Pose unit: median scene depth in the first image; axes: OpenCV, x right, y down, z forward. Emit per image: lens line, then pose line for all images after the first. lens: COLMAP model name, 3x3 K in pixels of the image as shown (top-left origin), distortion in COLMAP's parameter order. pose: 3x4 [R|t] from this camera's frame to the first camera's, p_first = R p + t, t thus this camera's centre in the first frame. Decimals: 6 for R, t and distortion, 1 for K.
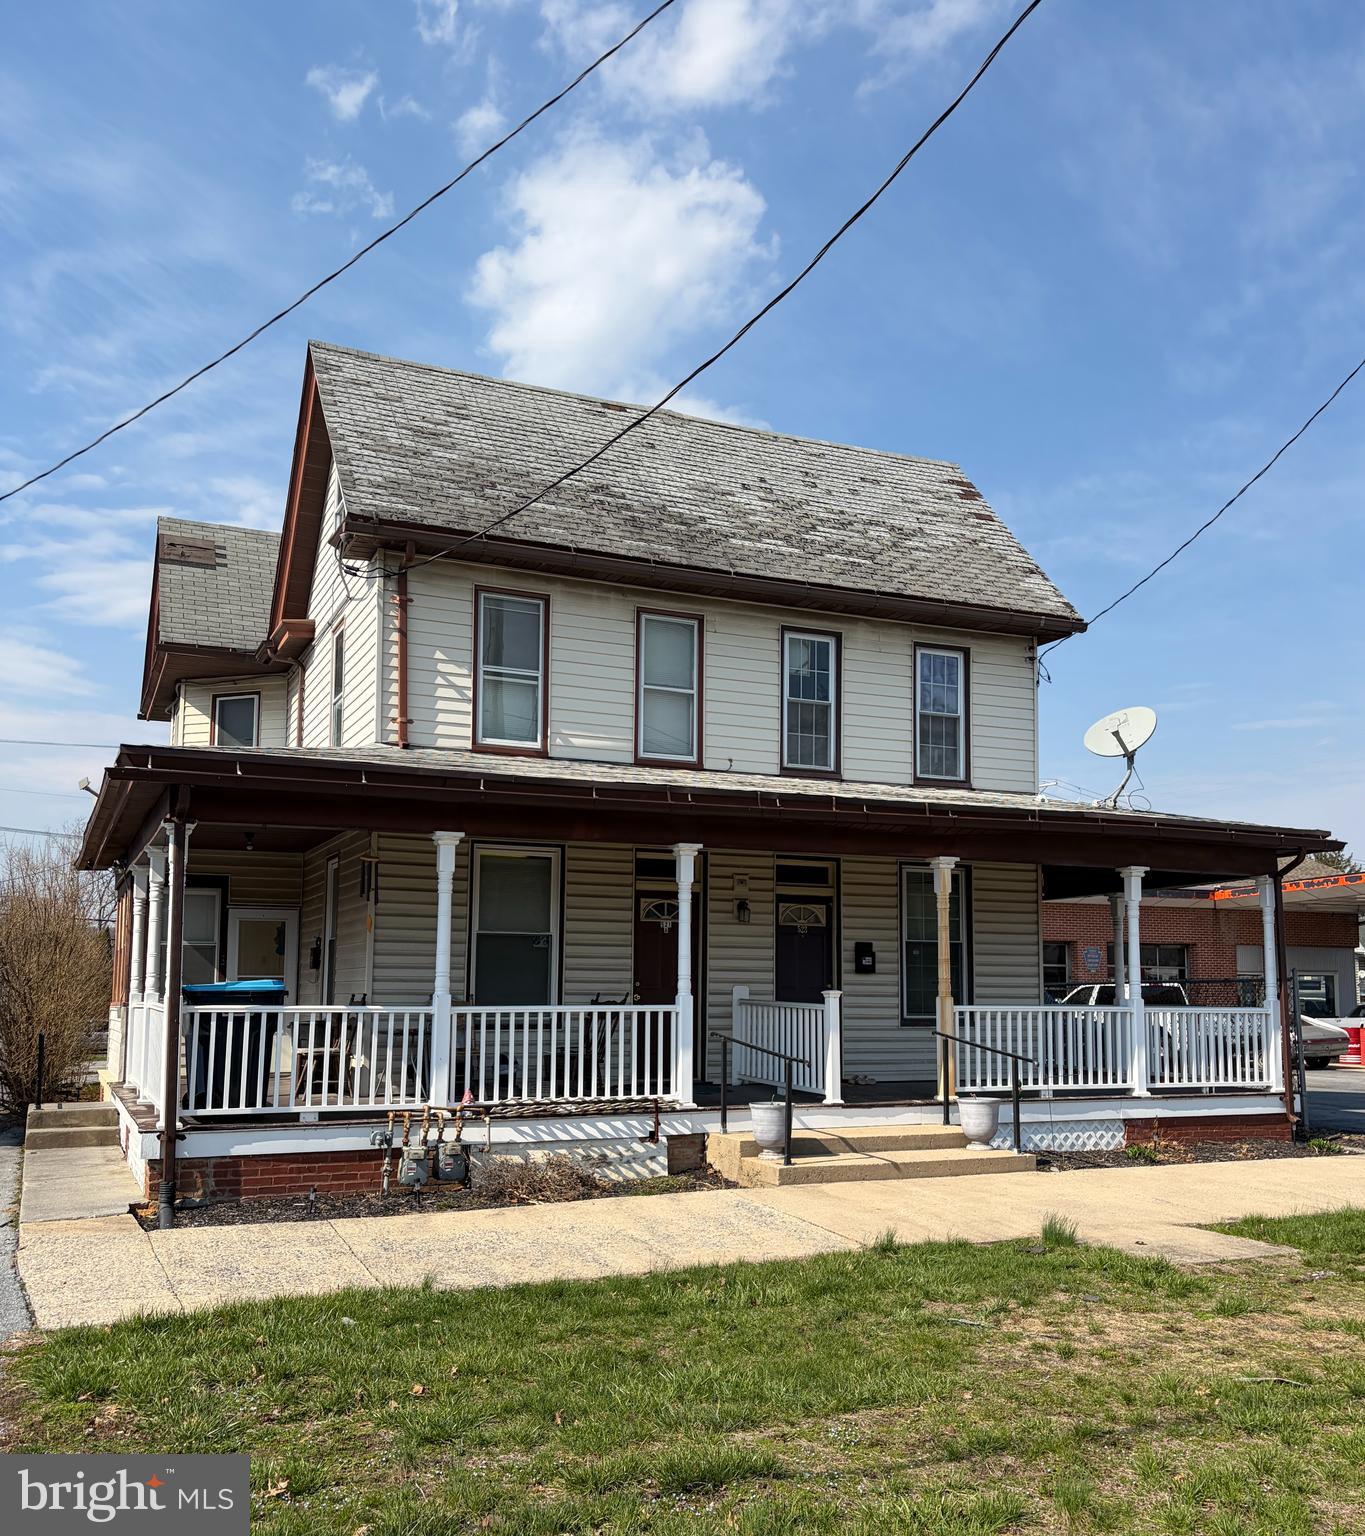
lens RADIAL K [[1412.7, 0, 708.4], [0, 1412.7, 833.0], [0, 0, 1]] dist [0.072860, -0.059946]
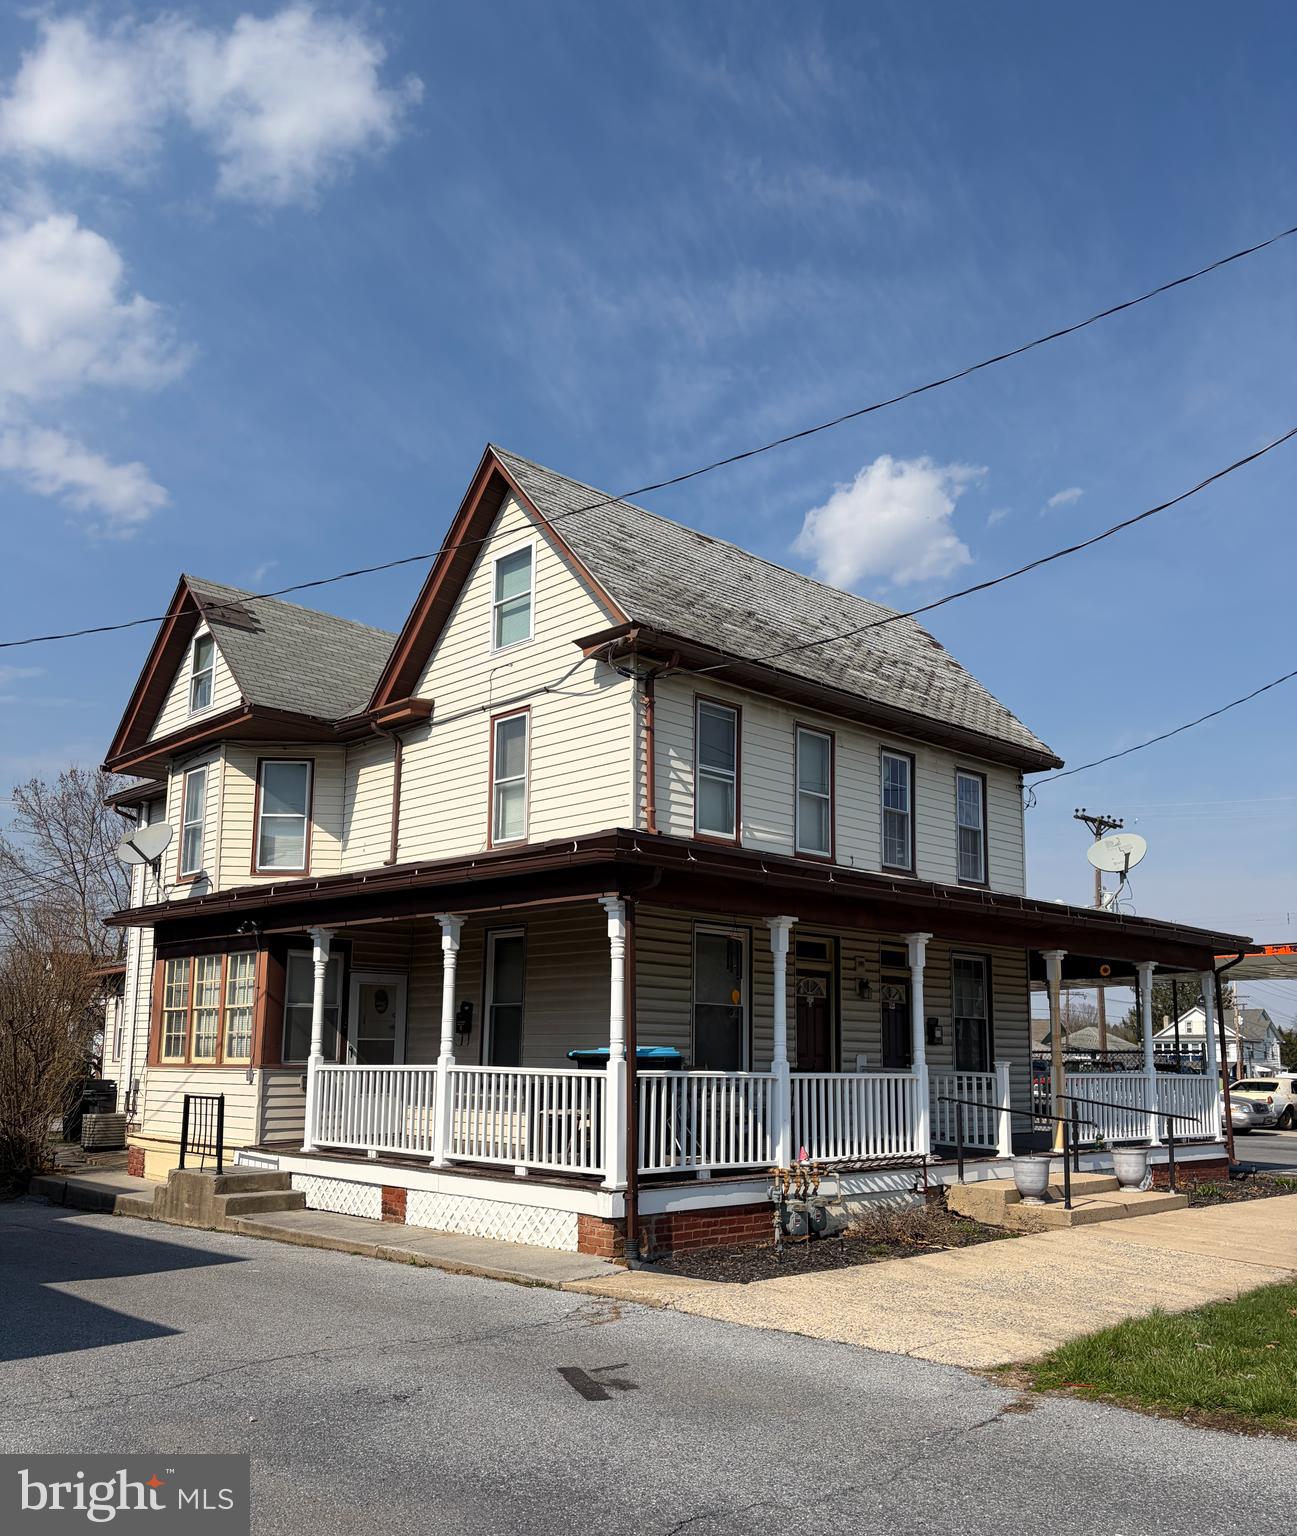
lens RADIAL K [[1345.0, 0, 656.4], [0, 1345.0, 779.3], [0, 0, 1]] dist [0.007853, -0.016153]
pose [[0.943044, 0.074200, 0.324287, -0.526923], [-0.044836, 0.994263, -0.097113, -0.001111], [-0.329632, 0.077042, 0.940961, 0.009246]]
